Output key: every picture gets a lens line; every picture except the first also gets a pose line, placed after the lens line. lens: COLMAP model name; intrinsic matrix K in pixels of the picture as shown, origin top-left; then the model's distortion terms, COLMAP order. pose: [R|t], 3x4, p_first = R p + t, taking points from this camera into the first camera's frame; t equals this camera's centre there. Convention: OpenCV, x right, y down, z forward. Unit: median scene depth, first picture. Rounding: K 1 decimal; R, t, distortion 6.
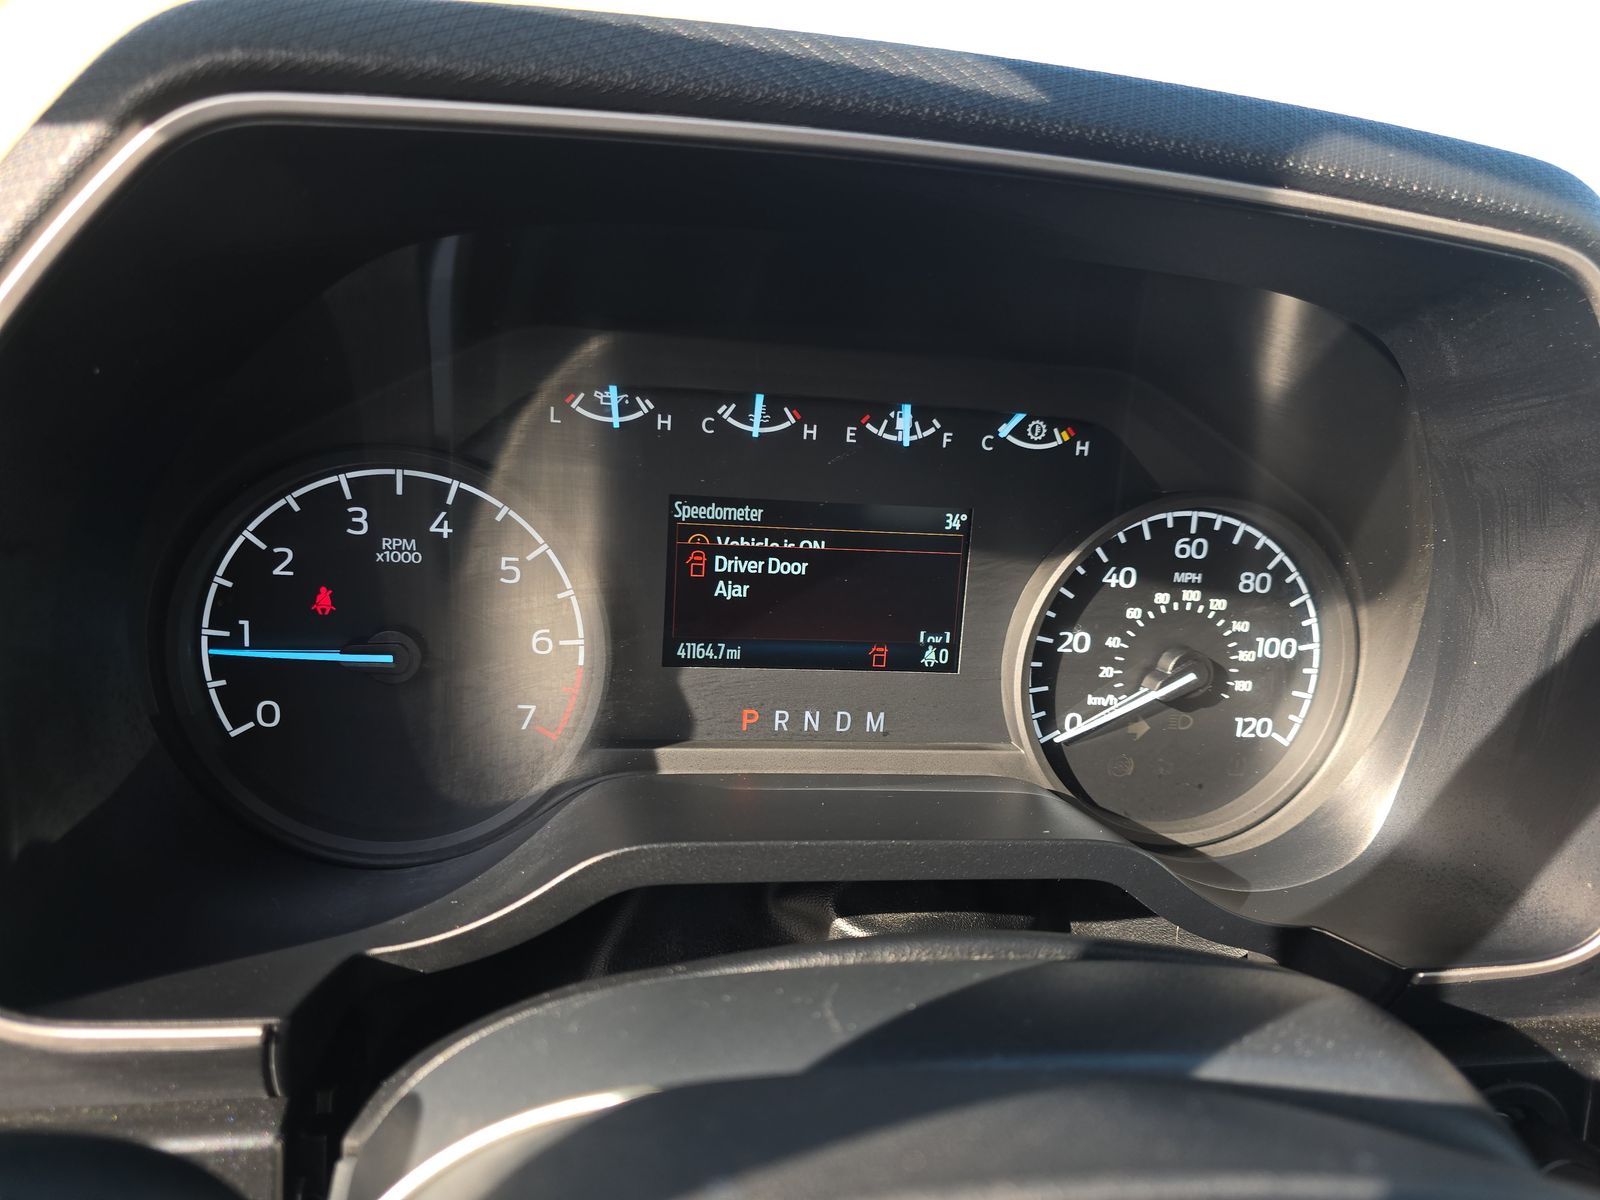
lens RADIAL K [[1081.0, 0, 786.6], [0, 1081.0, 596.8], [0, 0, 1]] dist [0.054275, -0.061744]
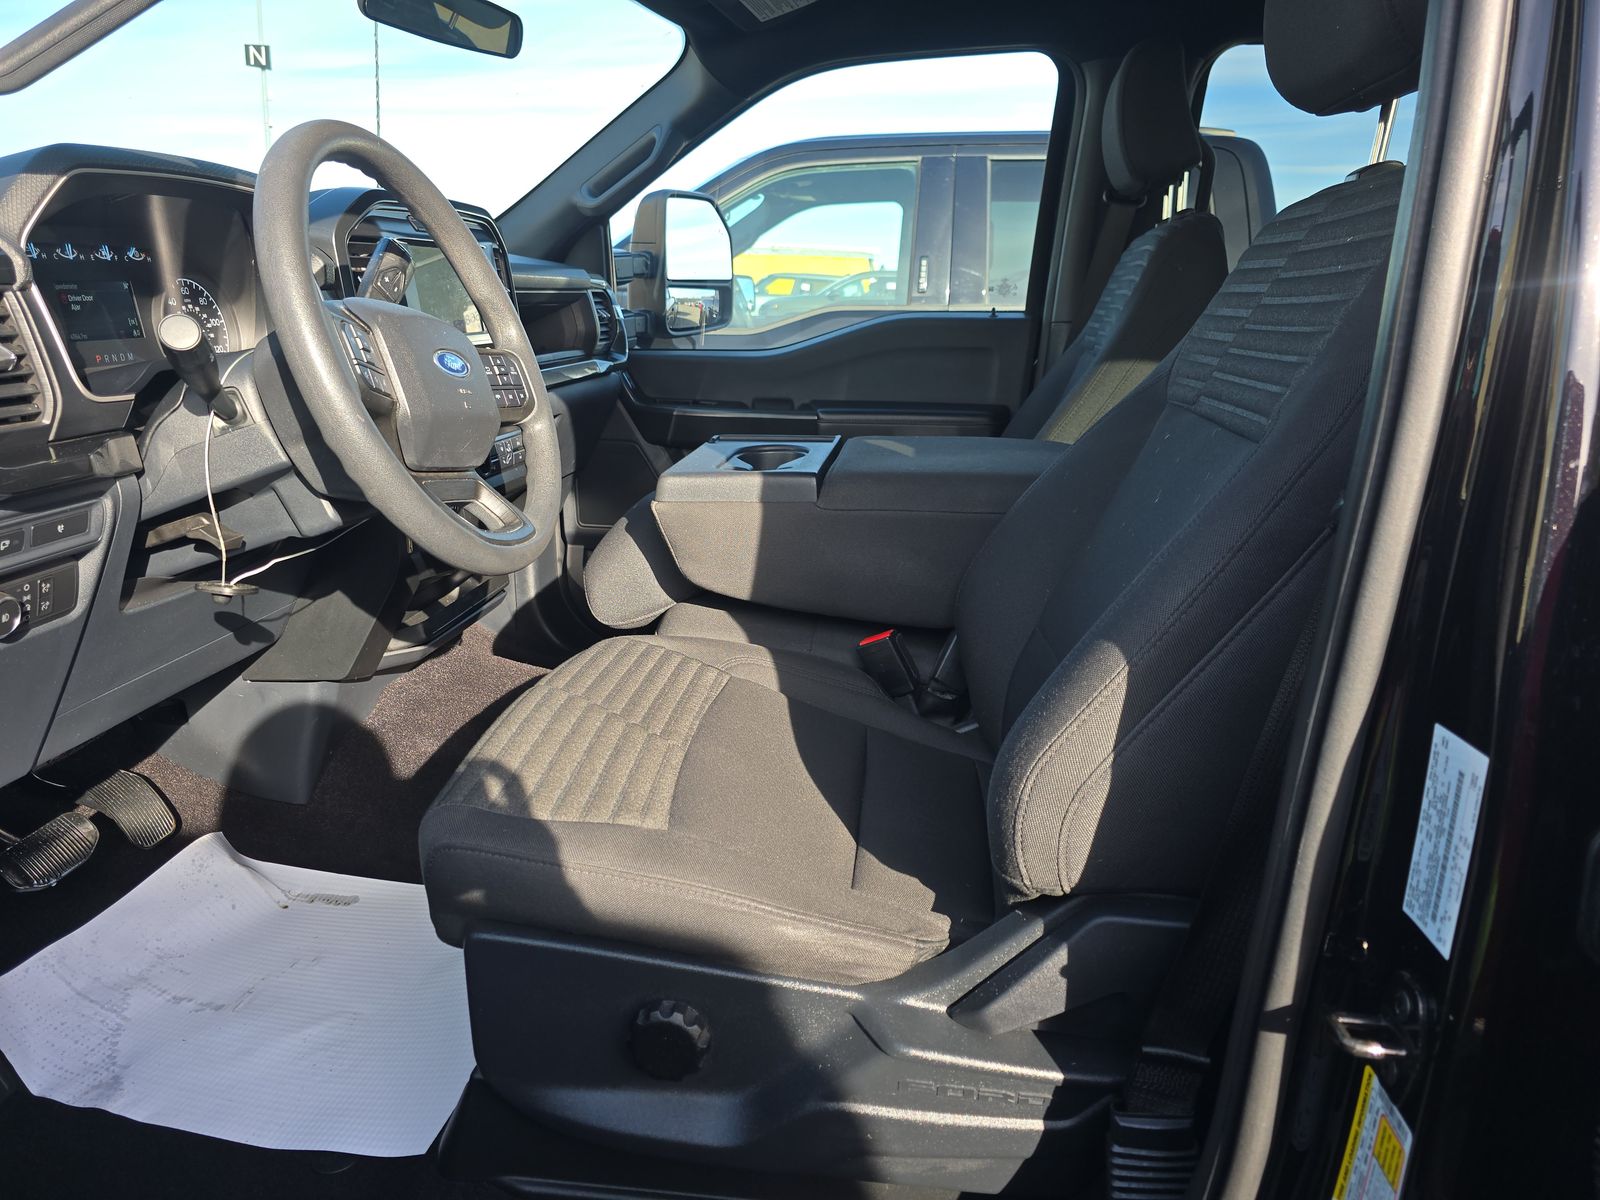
lens RADIAL K [[1090.6, 0, 794.7], [0, 1090.6, 600.6], [0, 0, 1]] dist [0.049300, -0.047583]
pose [[0.300200, -0.341973, 0.890469, -2.265905], [0.269384, 0.925920, 0.264771, 0.418643], [-0.915048, 0.160394, 0.370083, -1.658660]]
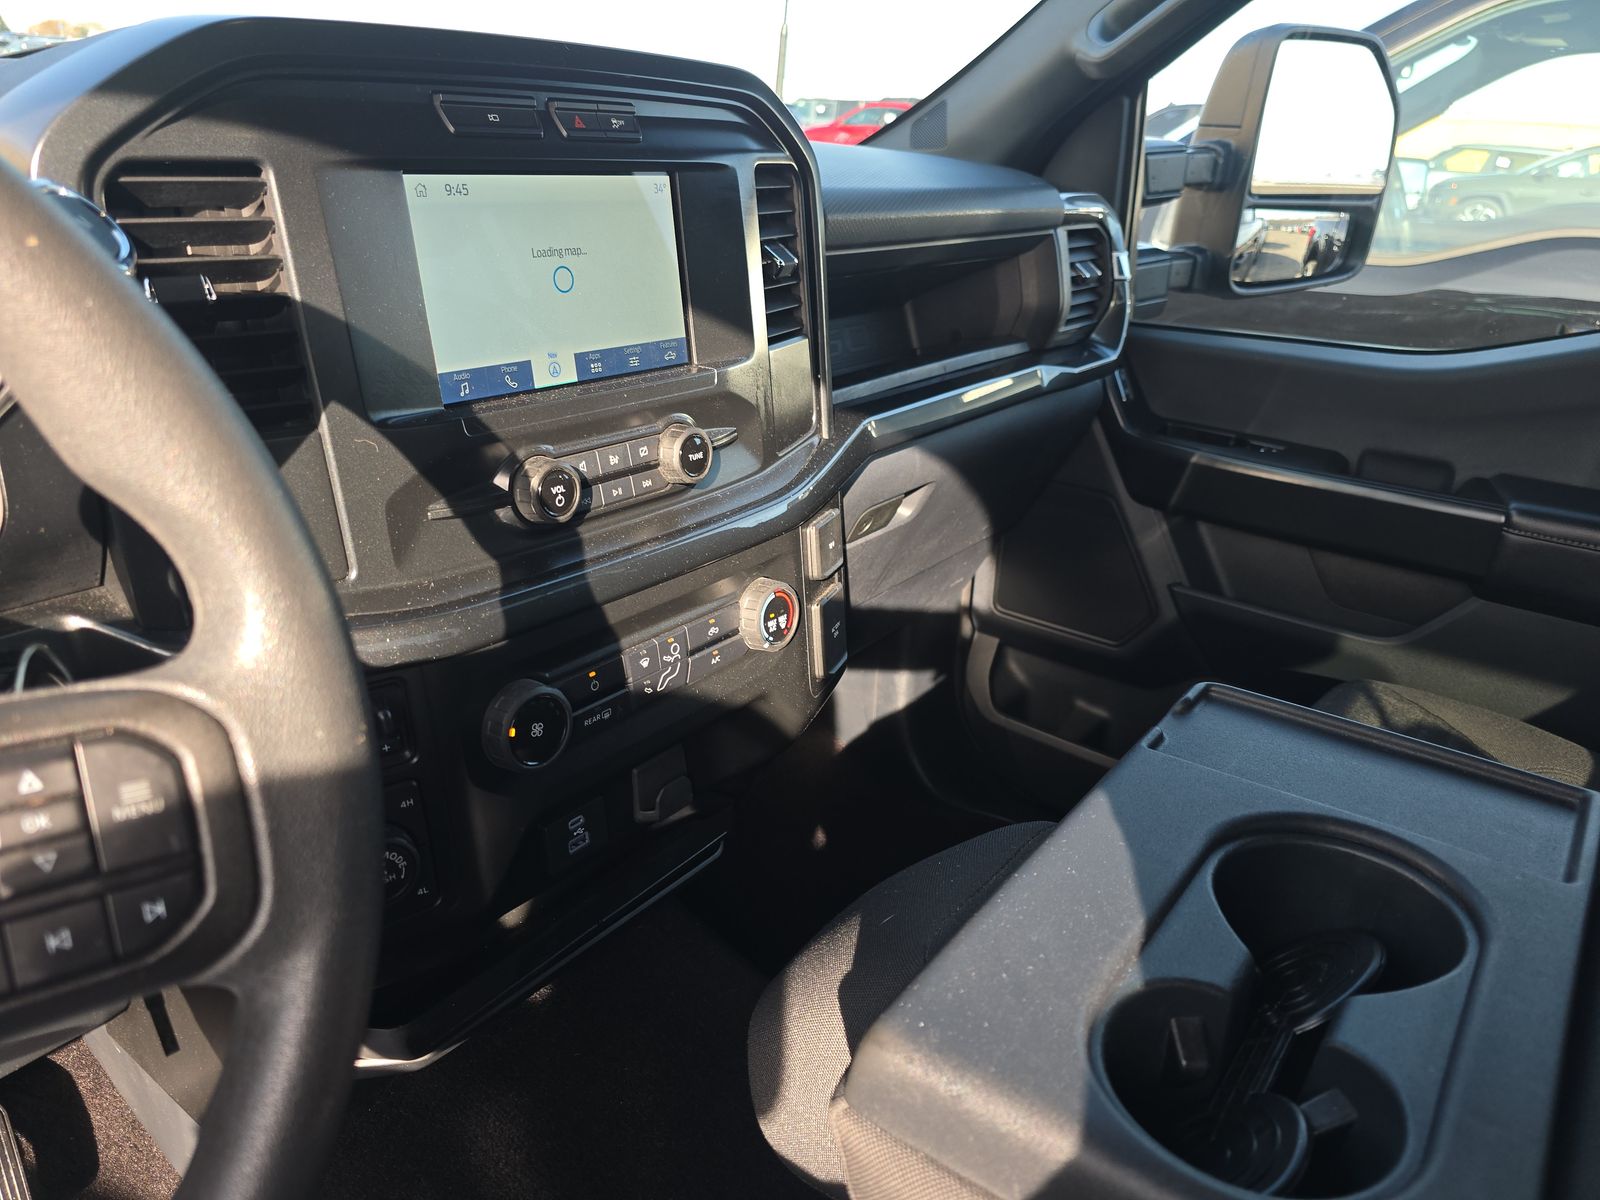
lens RADIAL K [[1081.0, 0, 786.6], [0, 1081.0, 596.8], [0, 0, 1]] dist [0.054275, -0.061744]
pose [[0.744102, -0.318633, 0.587184, 0.519167], [0.210610, 0.945995, 0.246447, 0.200341], [-0.633999, -0.059715, 0.771024, -0.671384]]
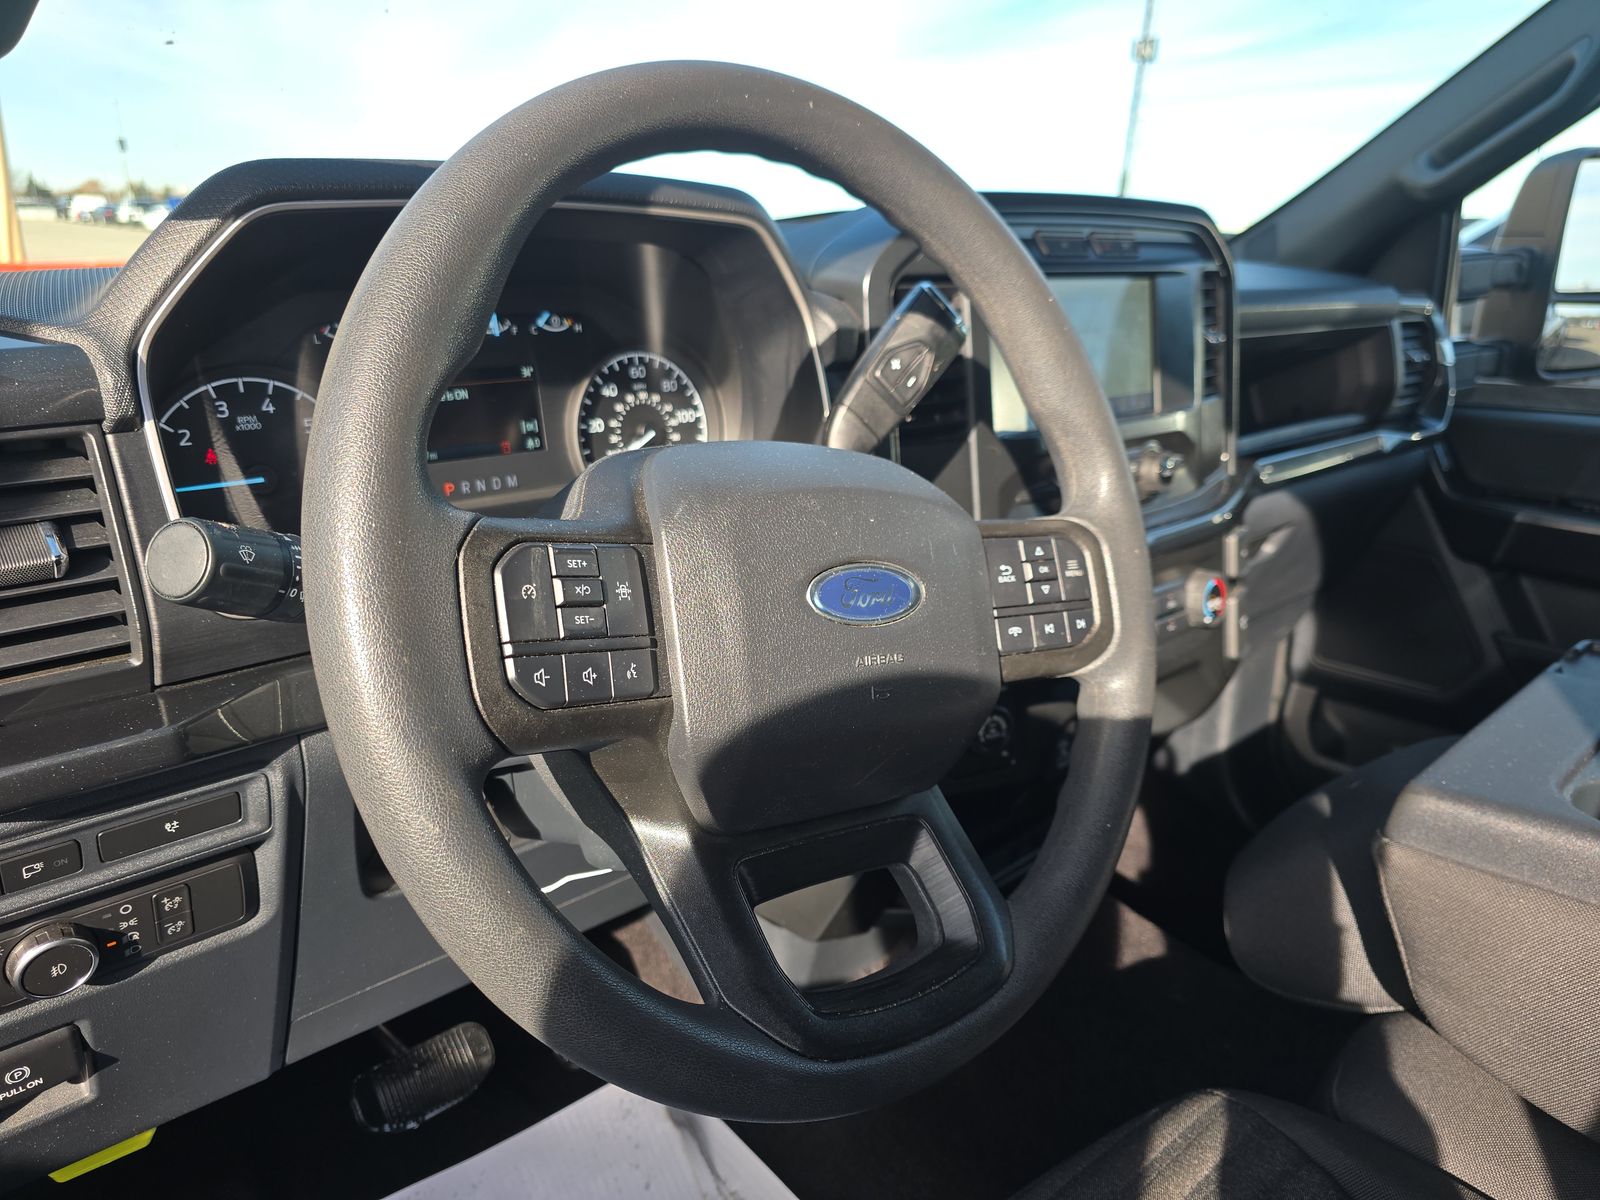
lens RADIAL K [[1090.6, 0, 794.7], [0, 1090.6, 600.6], [0, 0, 1]] dist [0.049300, -0.047583]
pose [[0.842986, -0.240651, 0.481105, -0.480879], [0.216460, 0.970501, 0.106170, 0.221790], [-0.492463, 0.014640, 0.870210, -0.946390]]
